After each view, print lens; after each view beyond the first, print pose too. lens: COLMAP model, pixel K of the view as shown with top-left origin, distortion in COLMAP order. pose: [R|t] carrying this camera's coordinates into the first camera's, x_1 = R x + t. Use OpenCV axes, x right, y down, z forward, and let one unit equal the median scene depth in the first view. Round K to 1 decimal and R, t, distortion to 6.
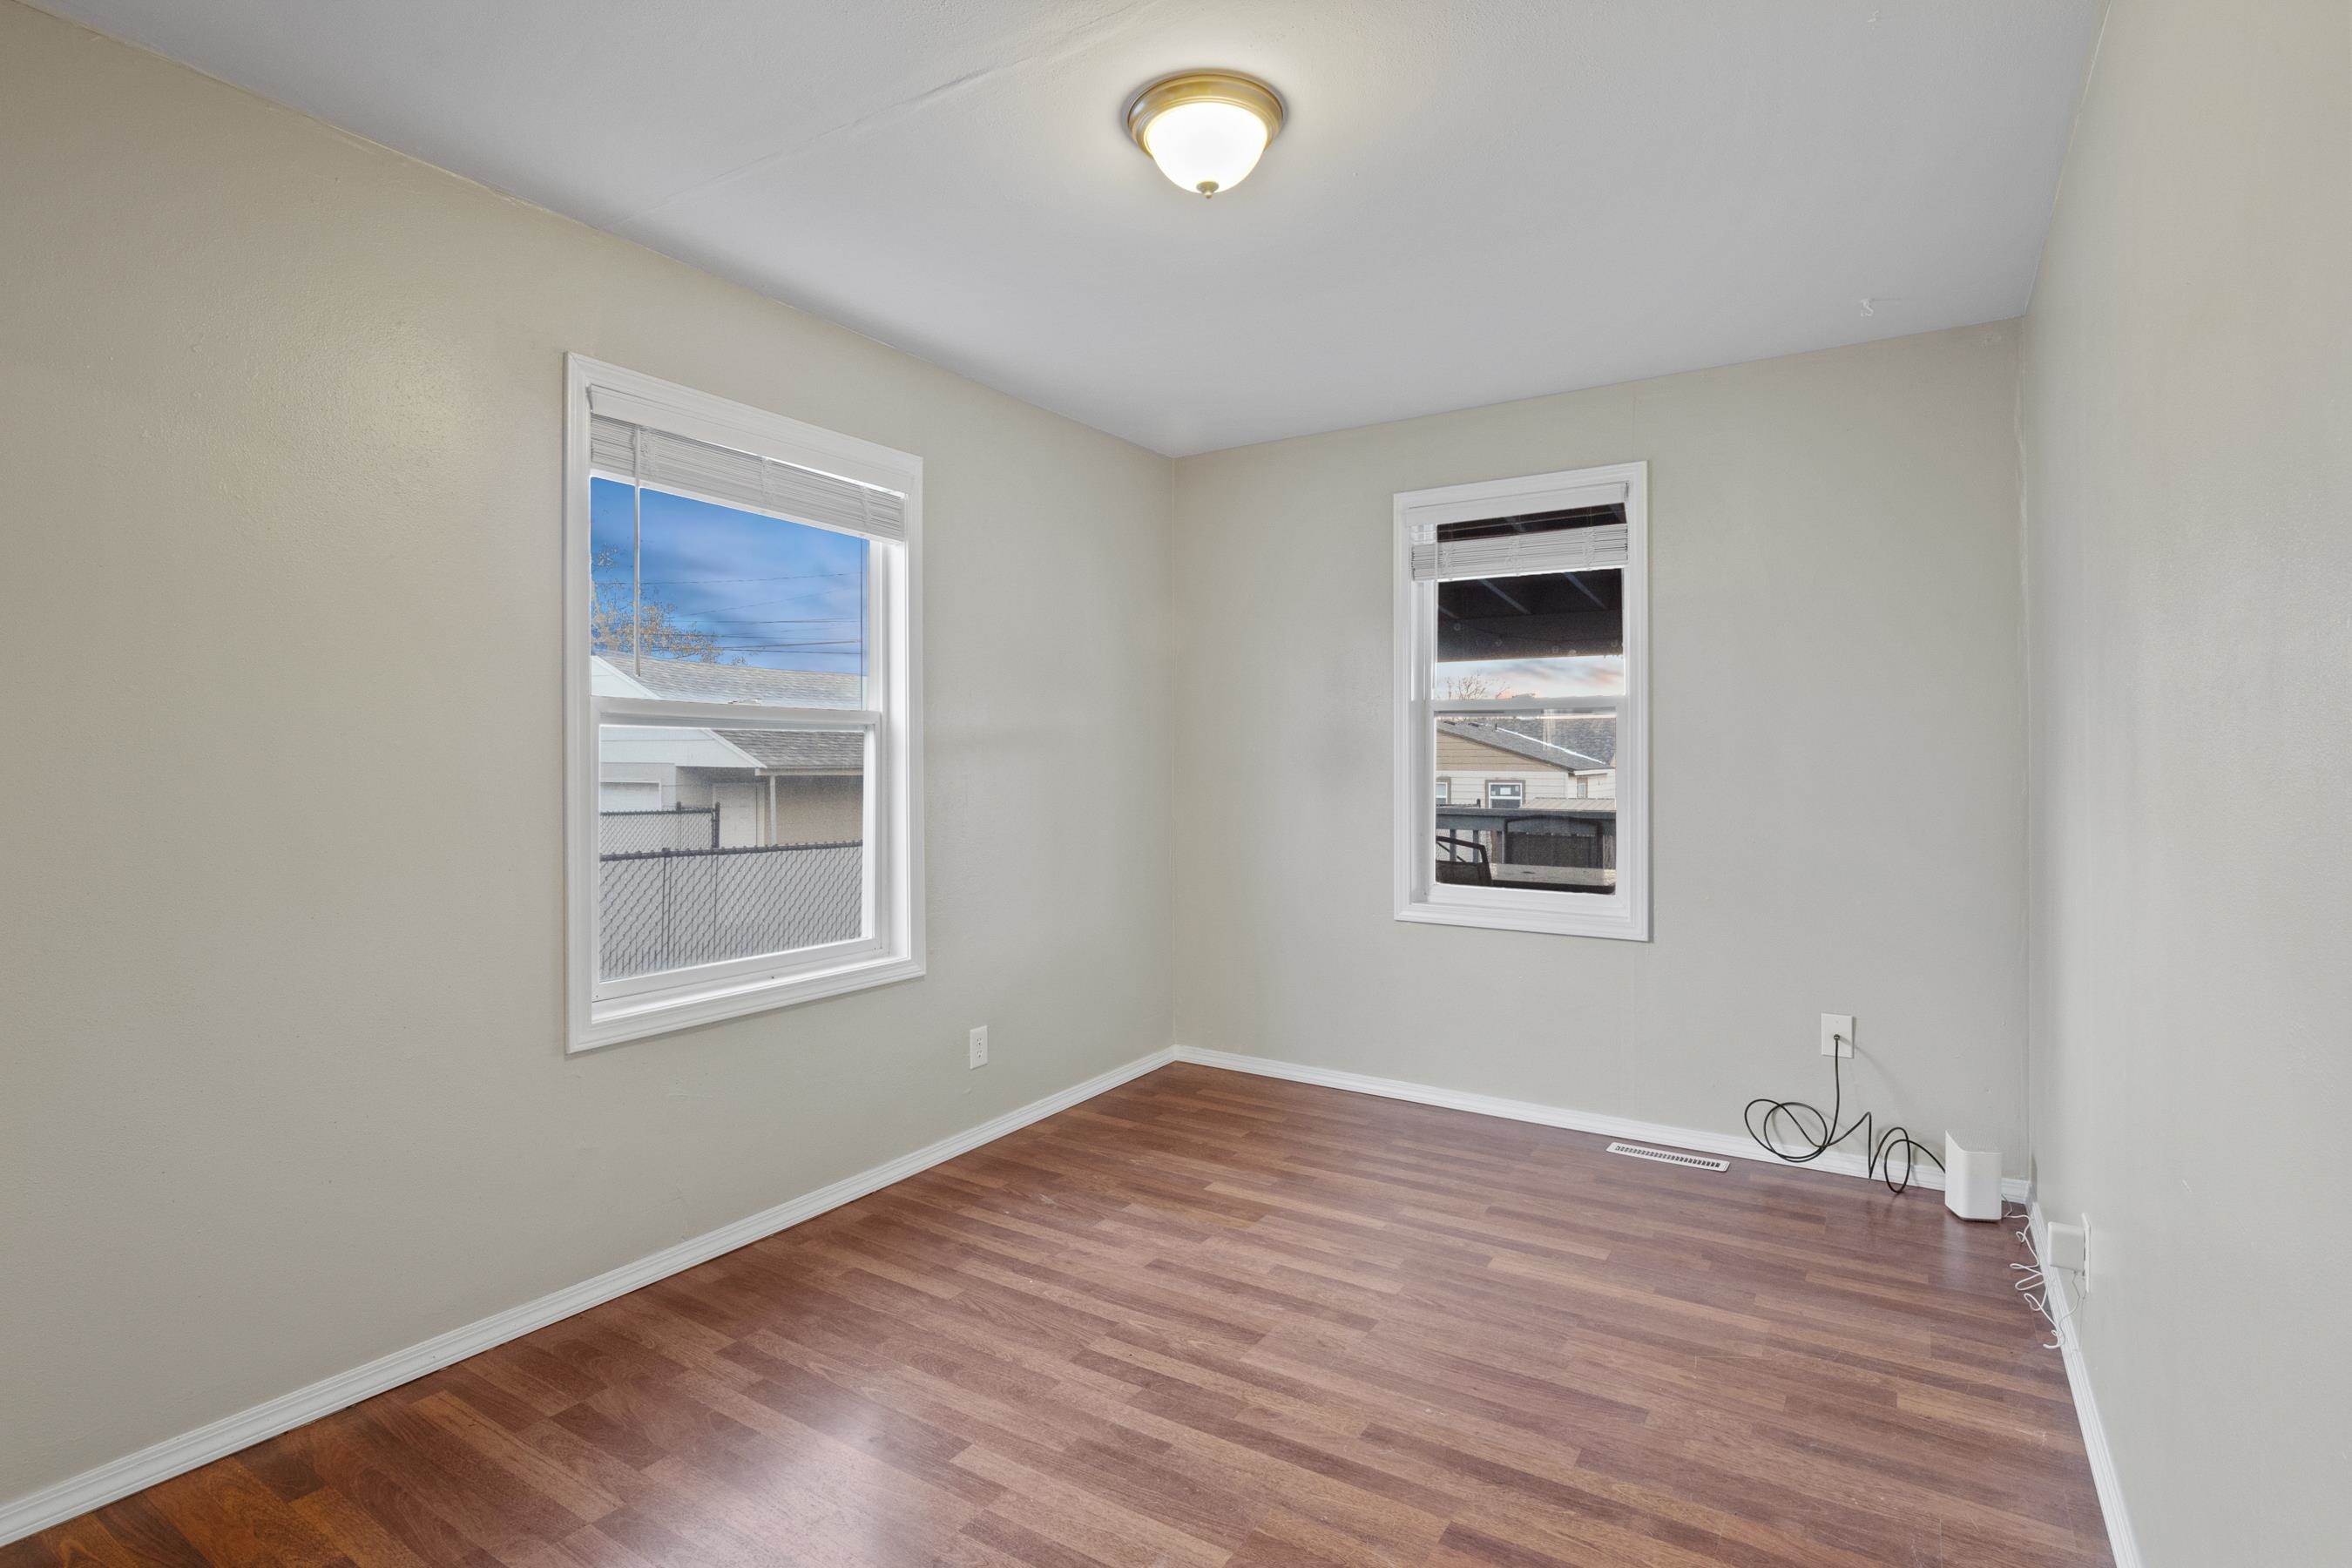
lens RADIAL K [[1158.4, 0, 1167.9], [0, 1158.4, 778.1], [0, 0, 1]] dist [-0.003628, -0.006785]
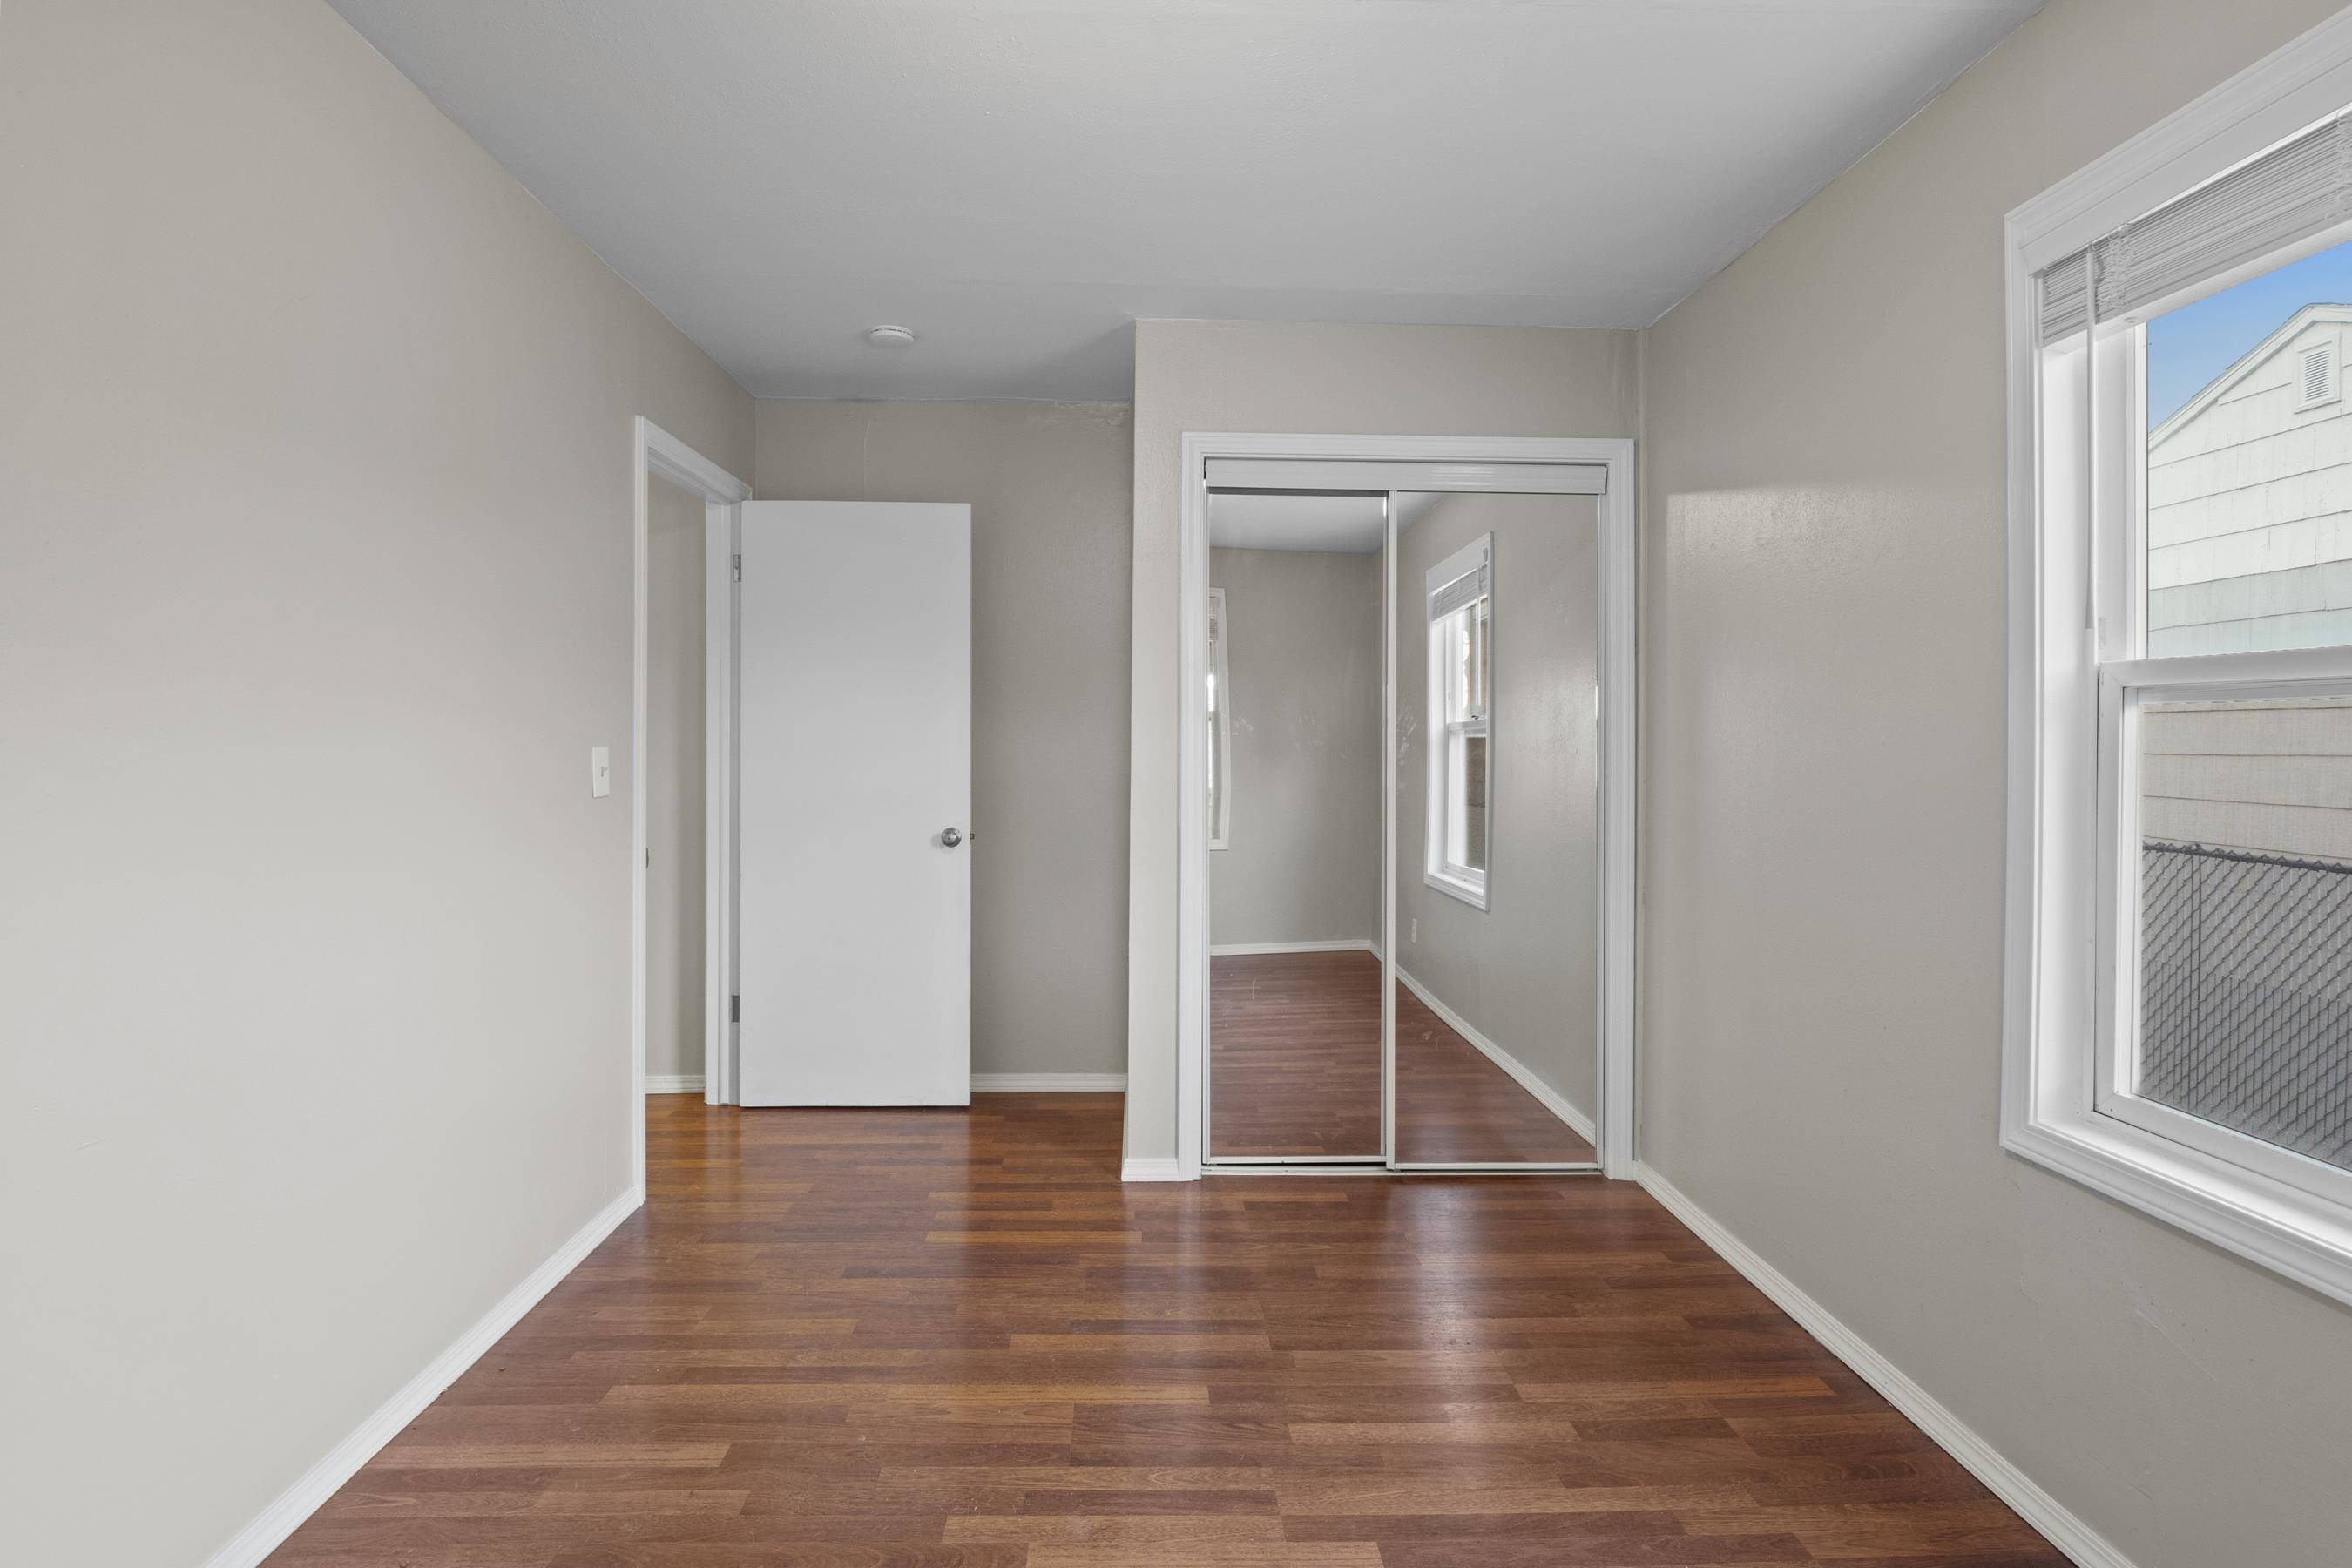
lens RADIAL K [[1158.4, 0, 1166.4], [0, 1158.4, 775.7], [0, 0, 1]] dist [-0.003628, -0.006785]
pose [[-0.845359, 0.001427, -0.534197, 0.335889], [-0.006607, 0.999892, 0.013128, -0.010705], [0.534158, 0.014627, -0.845258, 1.309093]]
